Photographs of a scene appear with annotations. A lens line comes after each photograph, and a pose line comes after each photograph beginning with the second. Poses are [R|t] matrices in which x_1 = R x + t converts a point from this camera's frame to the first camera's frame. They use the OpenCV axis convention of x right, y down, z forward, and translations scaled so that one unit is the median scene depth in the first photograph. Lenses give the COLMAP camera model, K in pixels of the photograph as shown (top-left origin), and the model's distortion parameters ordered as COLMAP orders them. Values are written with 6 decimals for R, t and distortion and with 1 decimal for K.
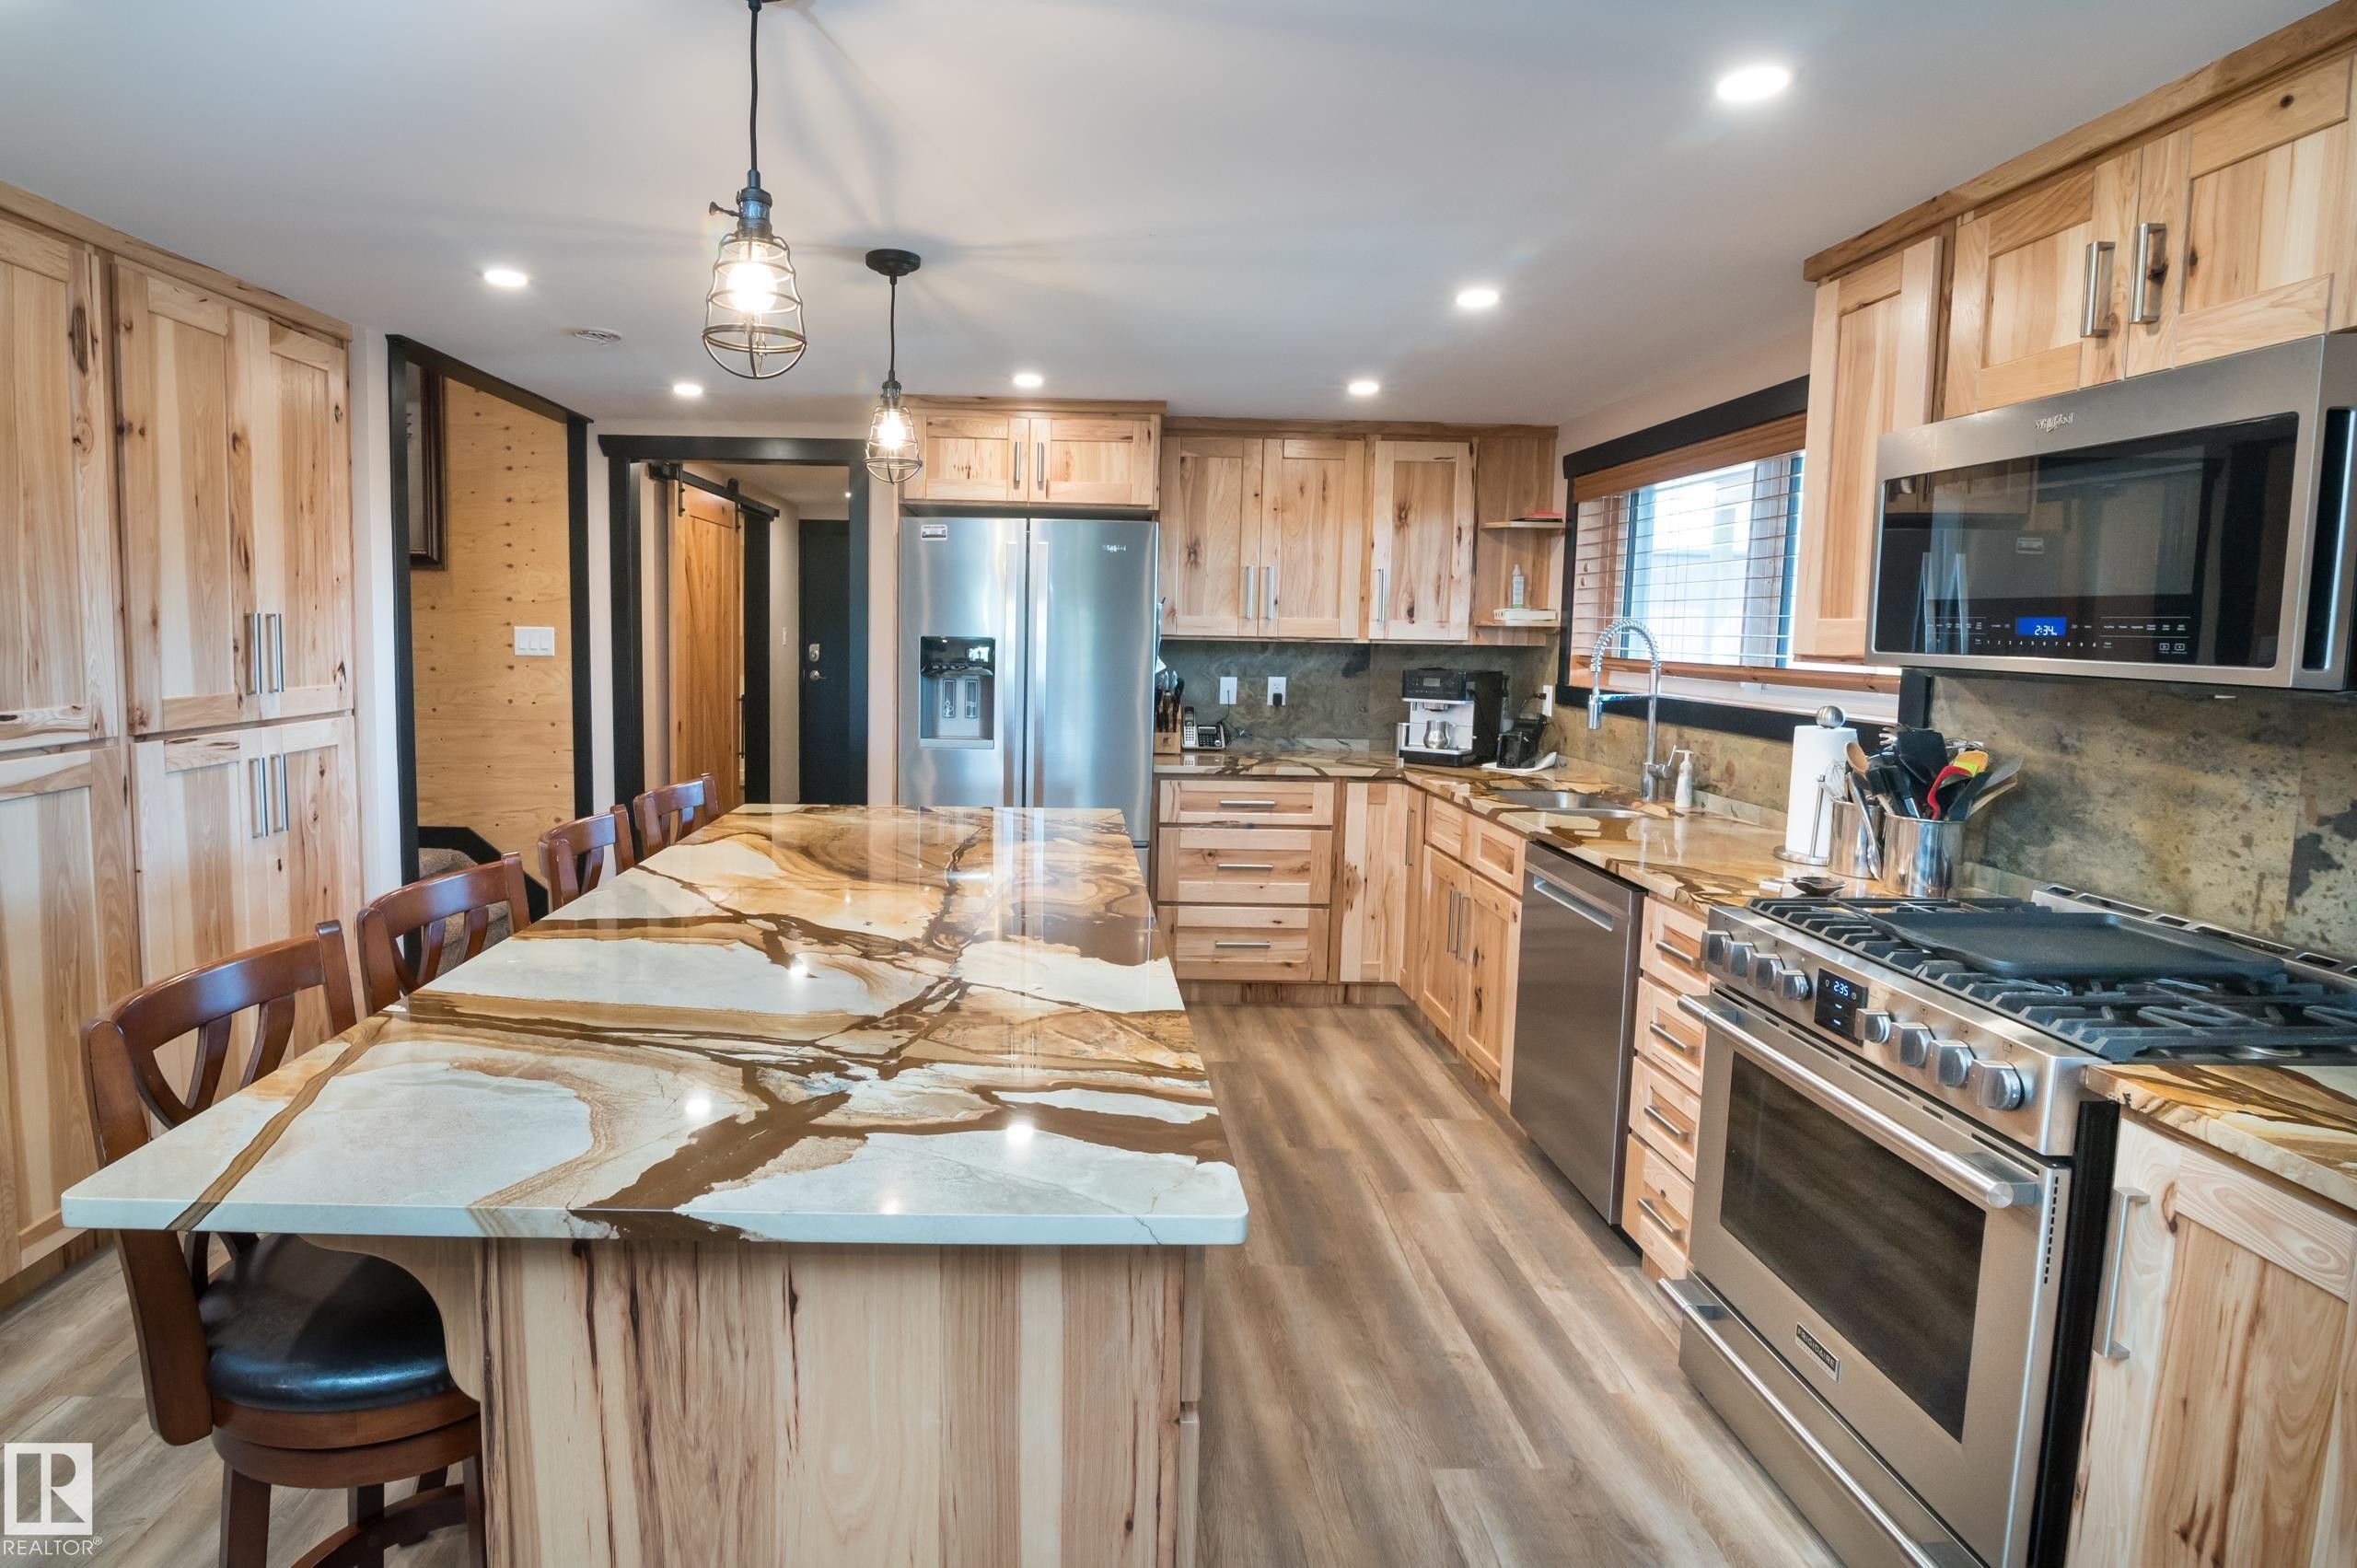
lens RADIAL K [[1105.8, 0, 1174.7], [0, 1105.8, 778.0], [0, 0, 1]] dist [-0.015868, 0.000015]
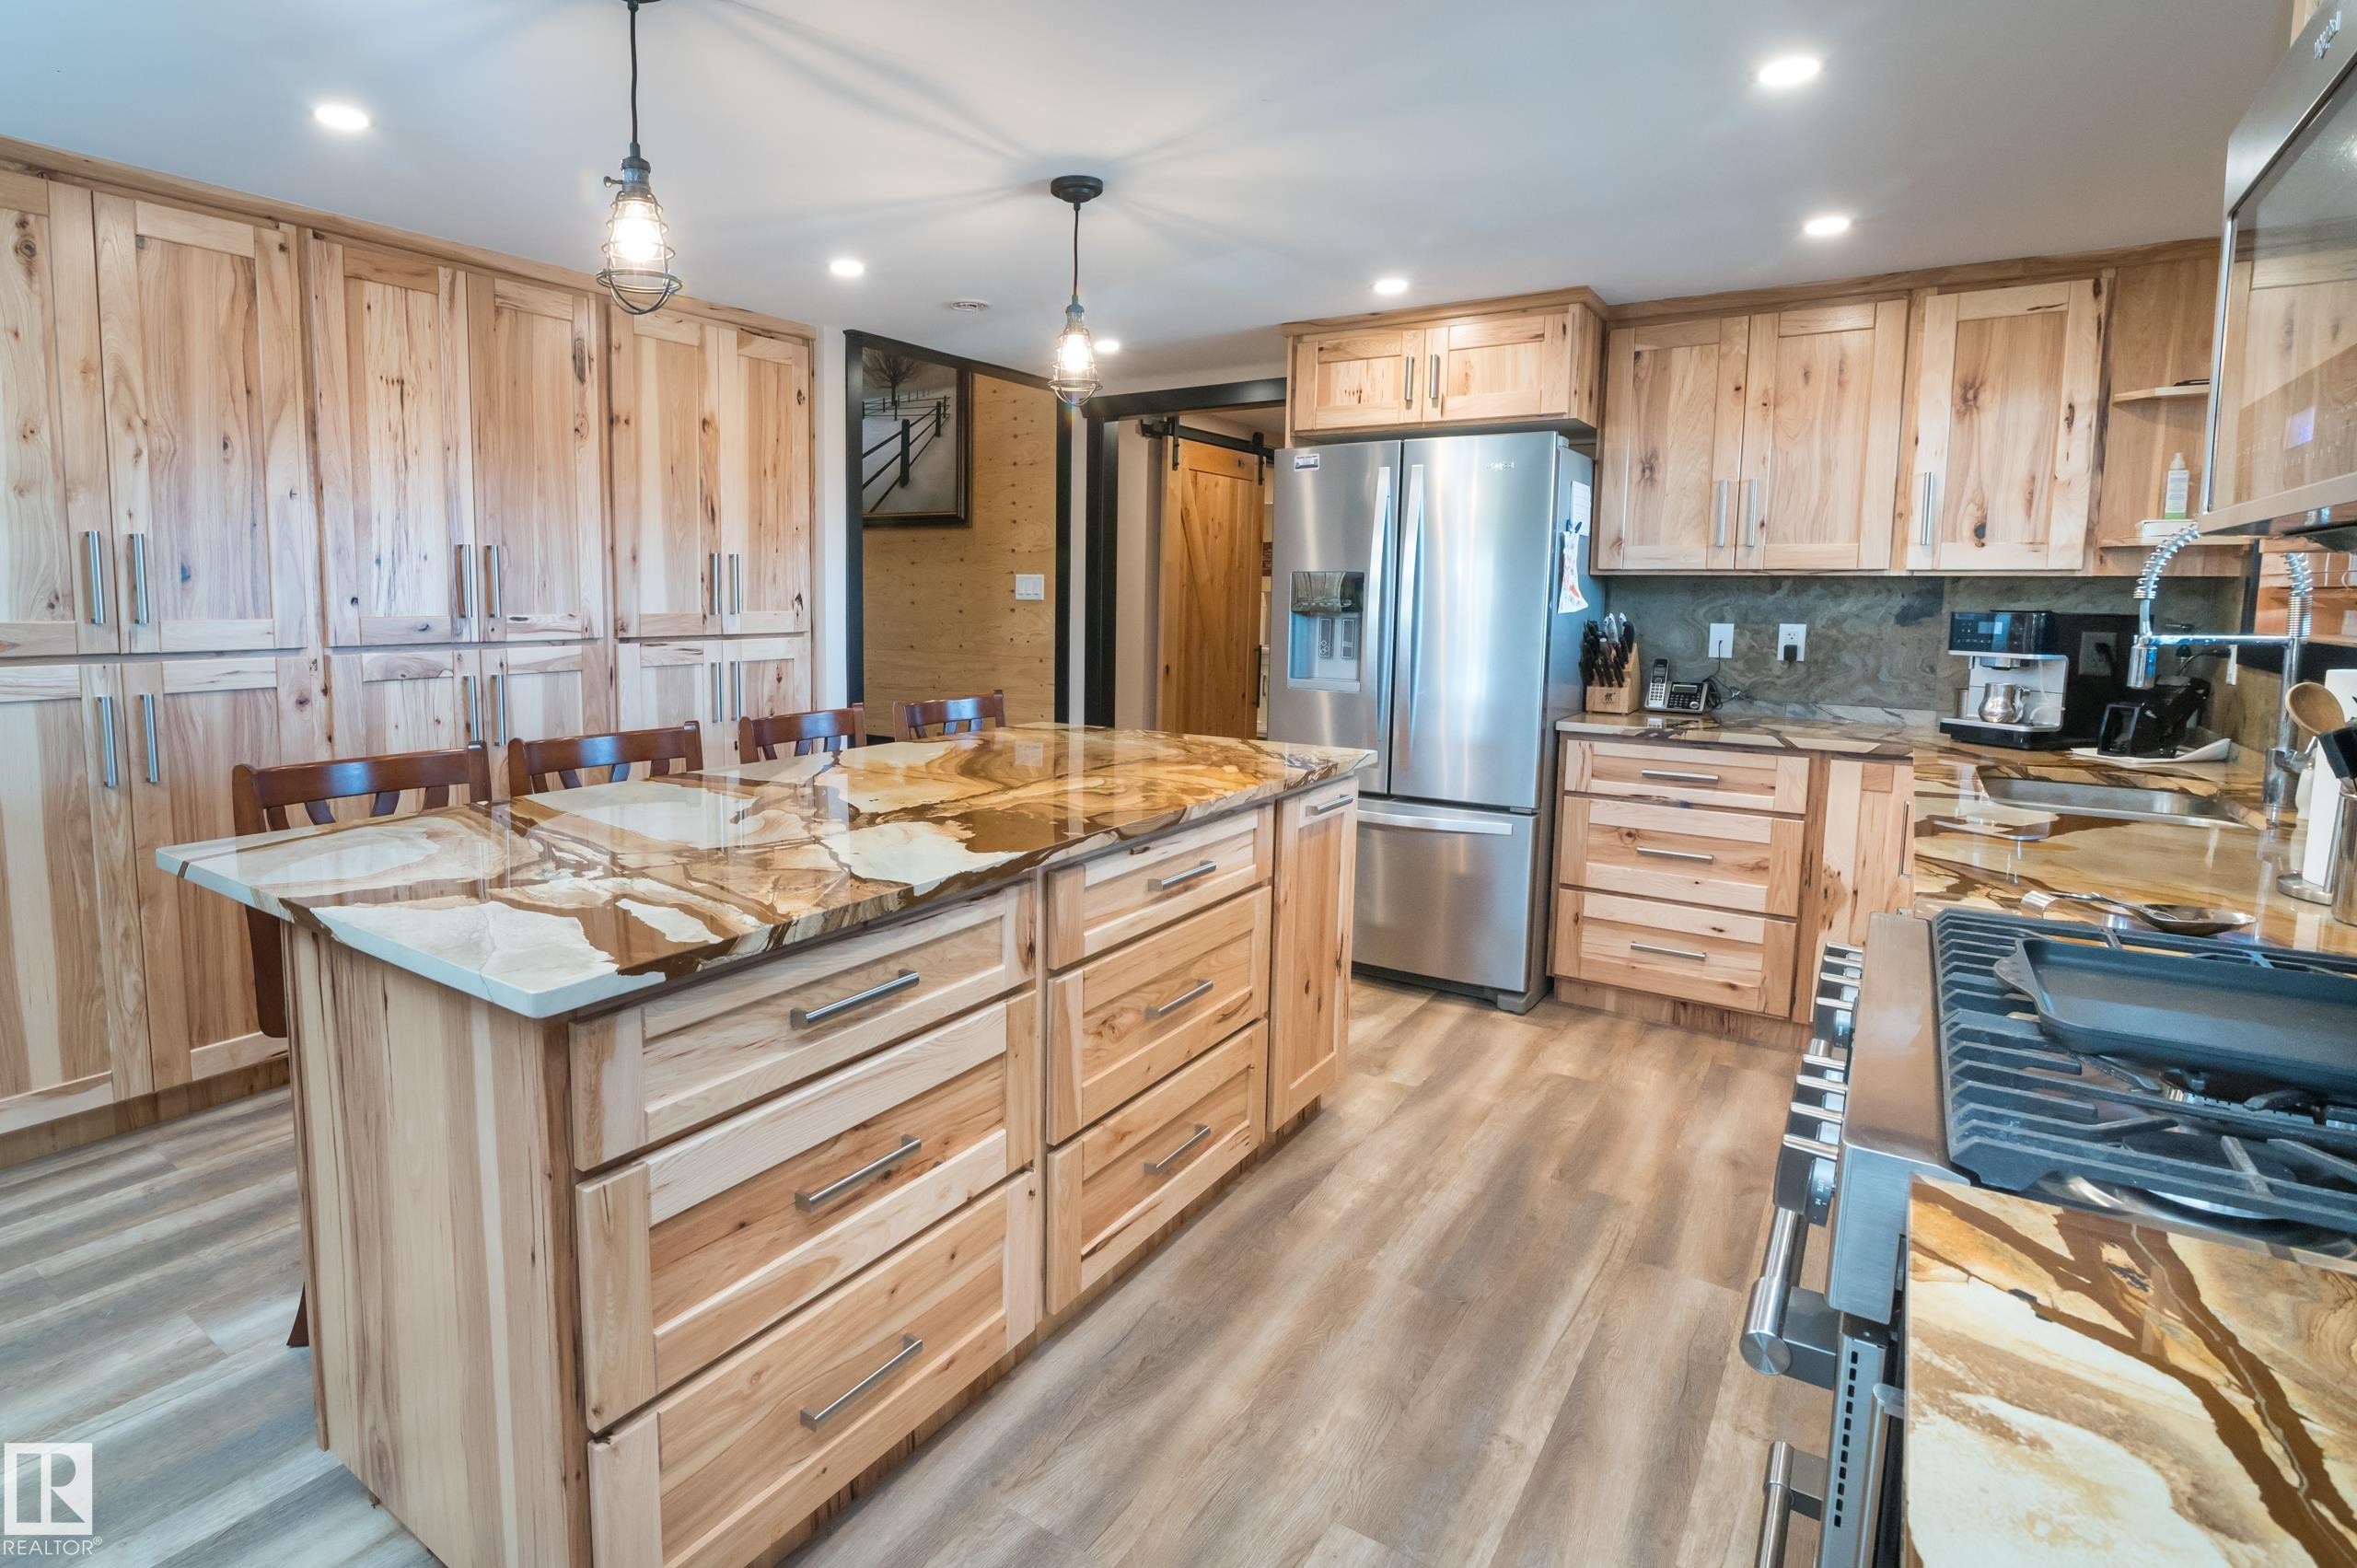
lens RADIAL K [[1195.0, 0, 1182.1], [0, 1195.0, 774.9], [0, 0, 1]] dist [-0.017324, 0.001613]
pose [[0.809779, 0.073898, -0.582063, 0.277607], [-0.068275, 0.997166, 0.031615, 0.019706], [0.582749, 0.014139, 0.812529, 0.086772]]
